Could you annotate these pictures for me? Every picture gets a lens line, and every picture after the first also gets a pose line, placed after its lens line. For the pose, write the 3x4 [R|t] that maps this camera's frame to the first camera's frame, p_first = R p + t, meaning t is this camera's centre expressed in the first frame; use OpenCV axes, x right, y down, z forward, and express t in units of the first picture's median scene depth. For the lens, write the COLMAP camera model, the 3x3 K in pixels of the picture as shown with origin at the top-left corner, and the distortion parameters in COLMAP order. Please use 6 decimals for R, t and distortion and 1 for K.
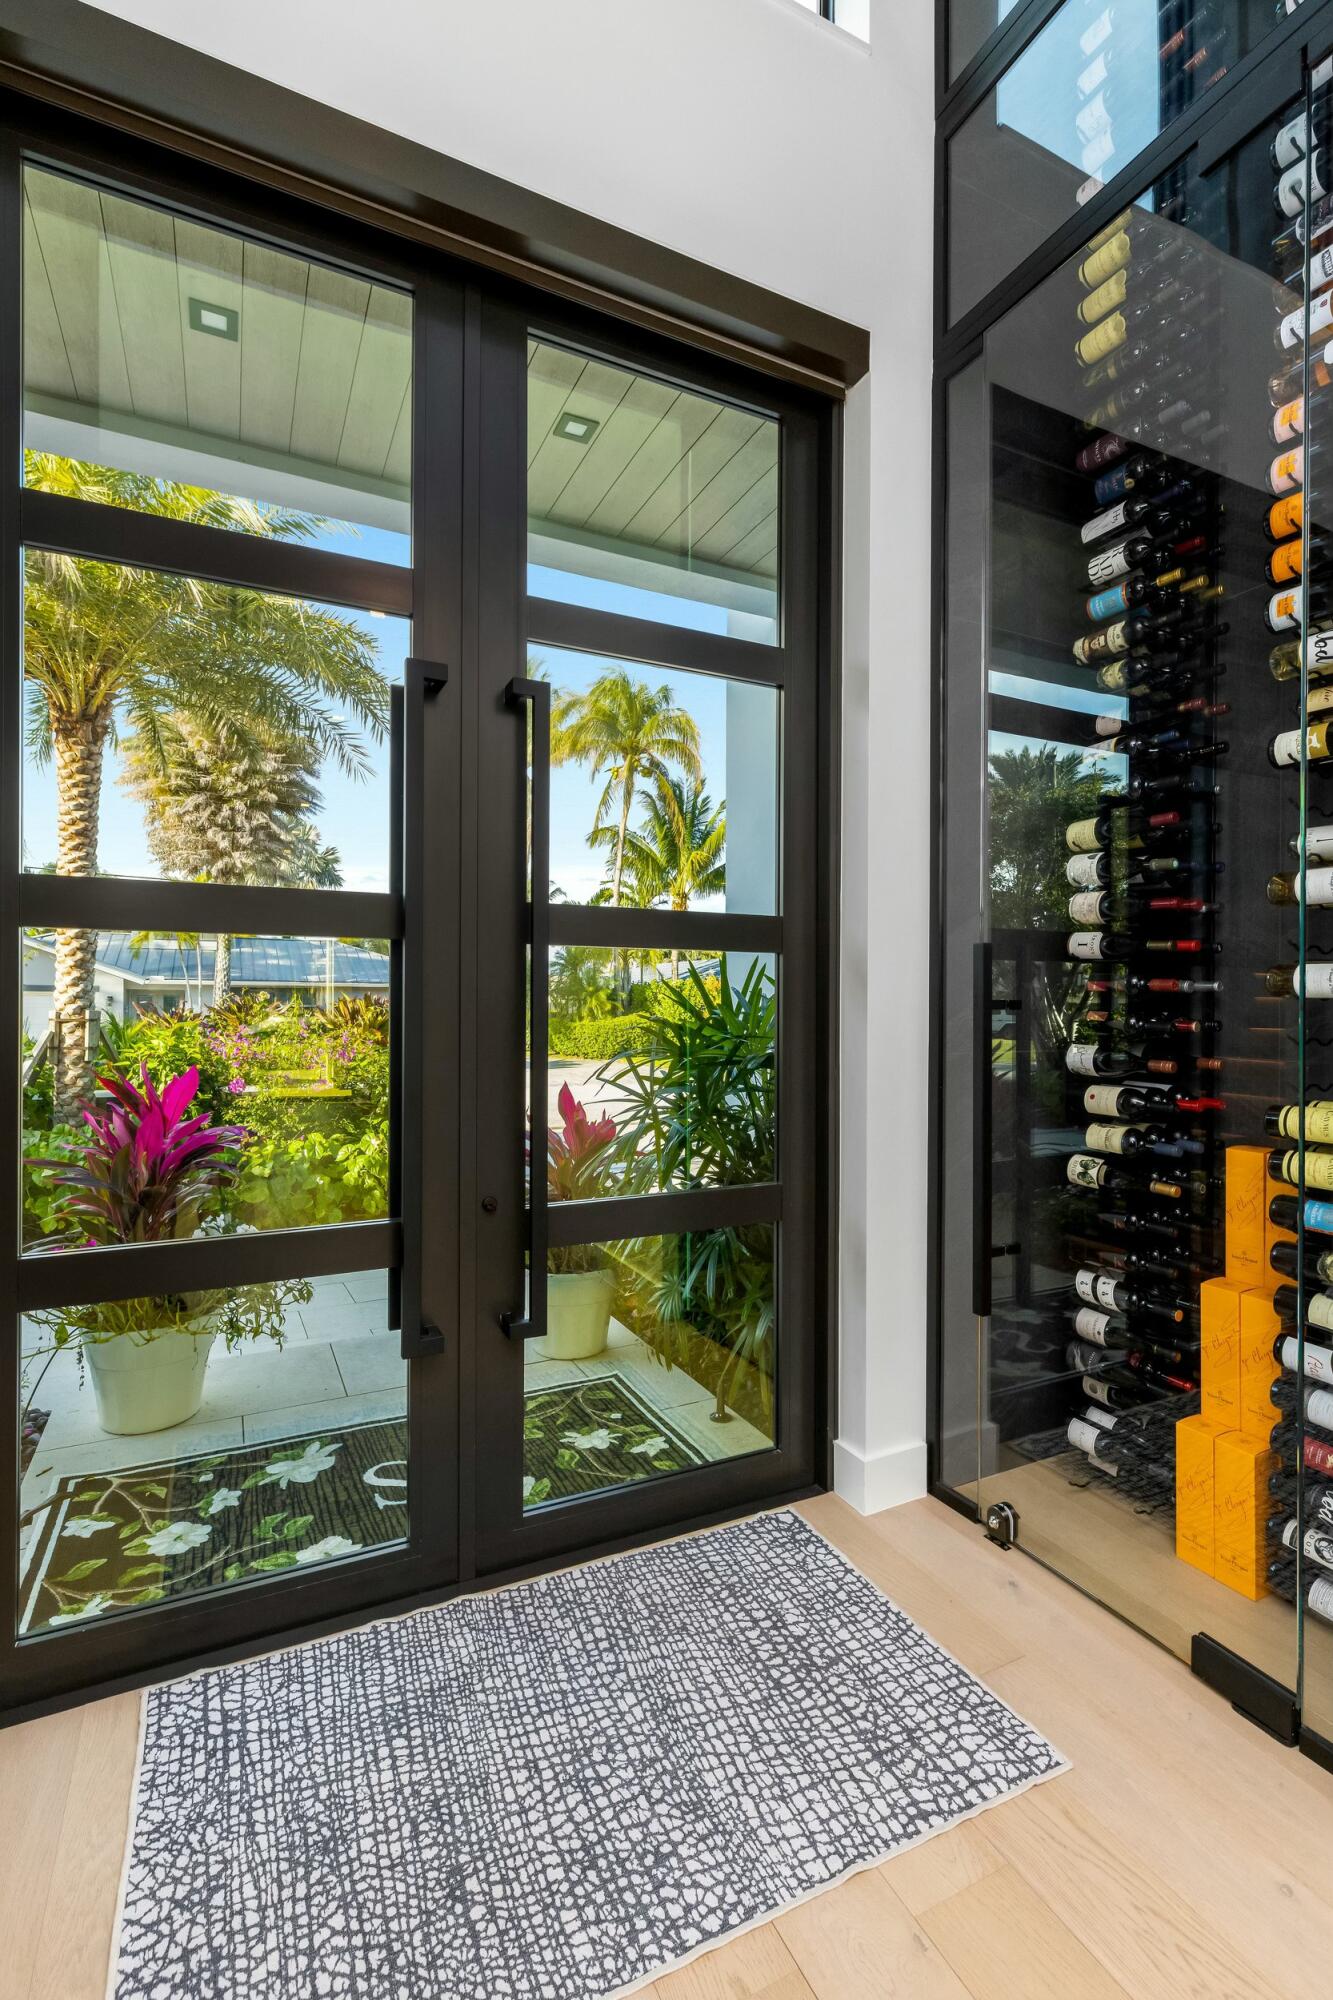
lens RADIAL K [[901.0, 0, 659.9], [0, 901.0, 1006.0], [0, 0, 1]] dist [-0.001354, -0.000345]
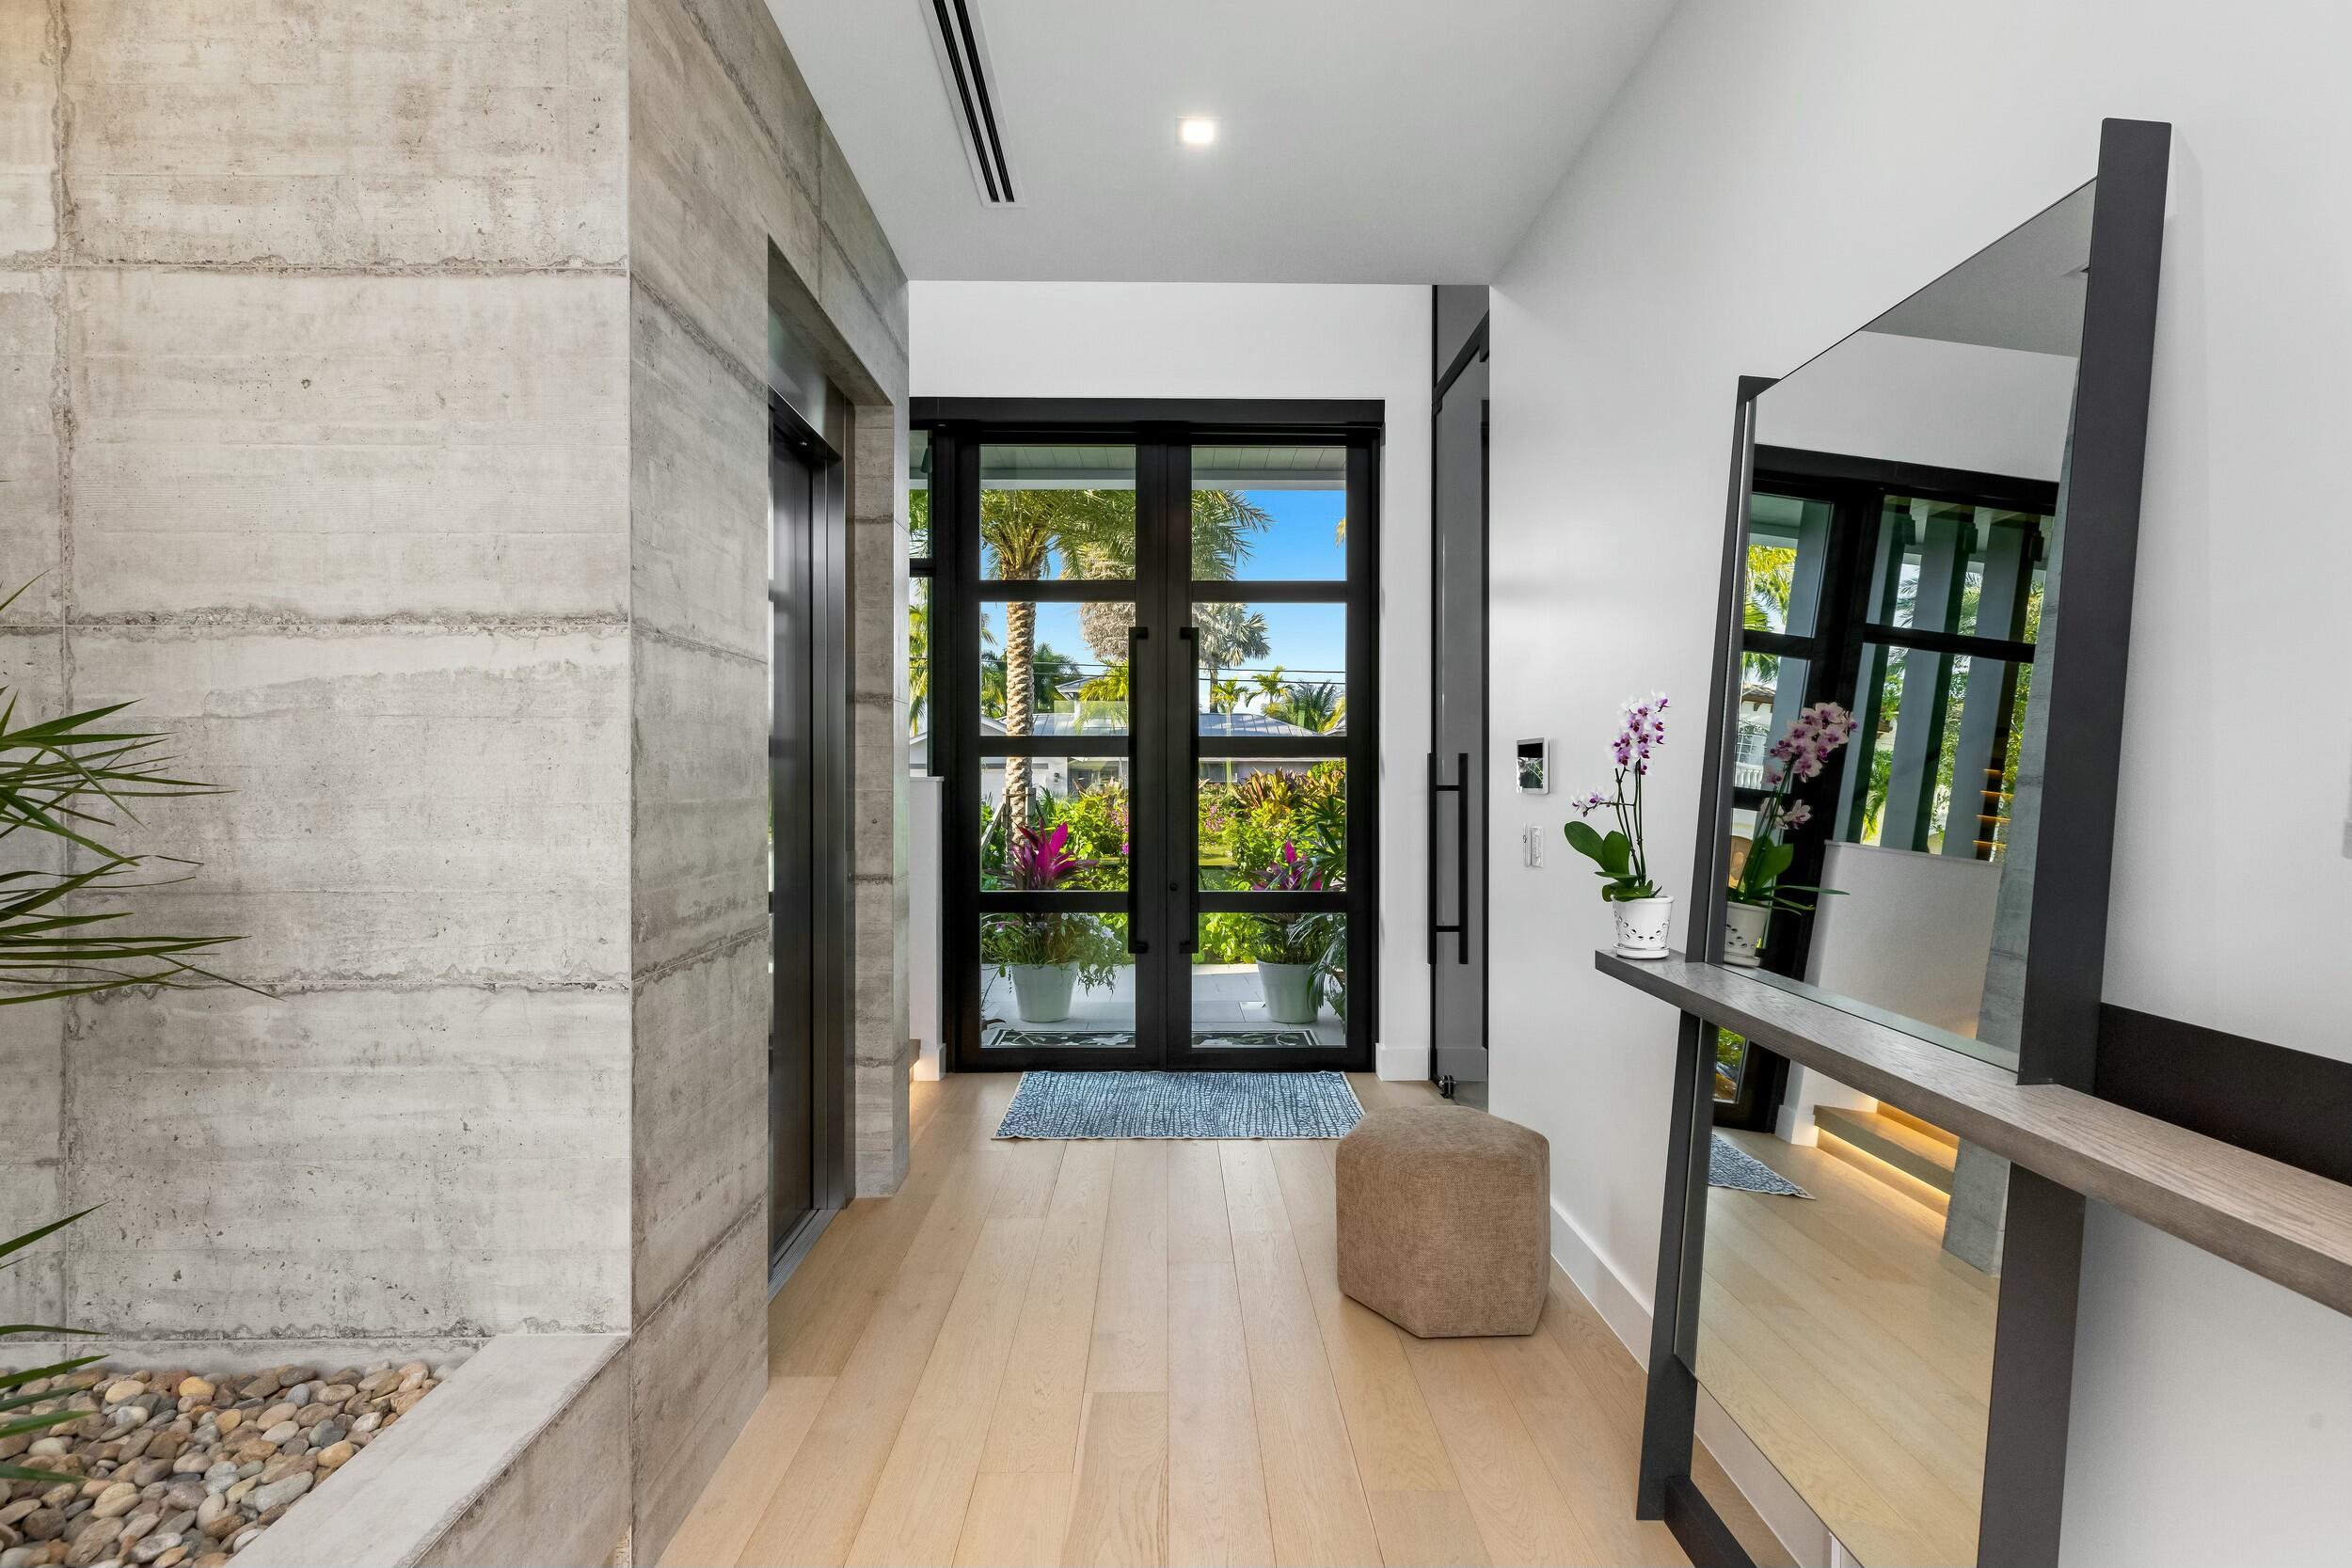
lens RADIAL K [[1059.4, 0, 1182.1], [0, 1059.4, 782.1], [0, 0, 1]] dist [-0.001354, -0.000345]
pose [[0.906167, -0.001761, -0.422917, 0.689678], [0.002467, 0.999996, 0.001123, -0.013665], [0.422914, -0.002061, 0.906168, -0.944132]]
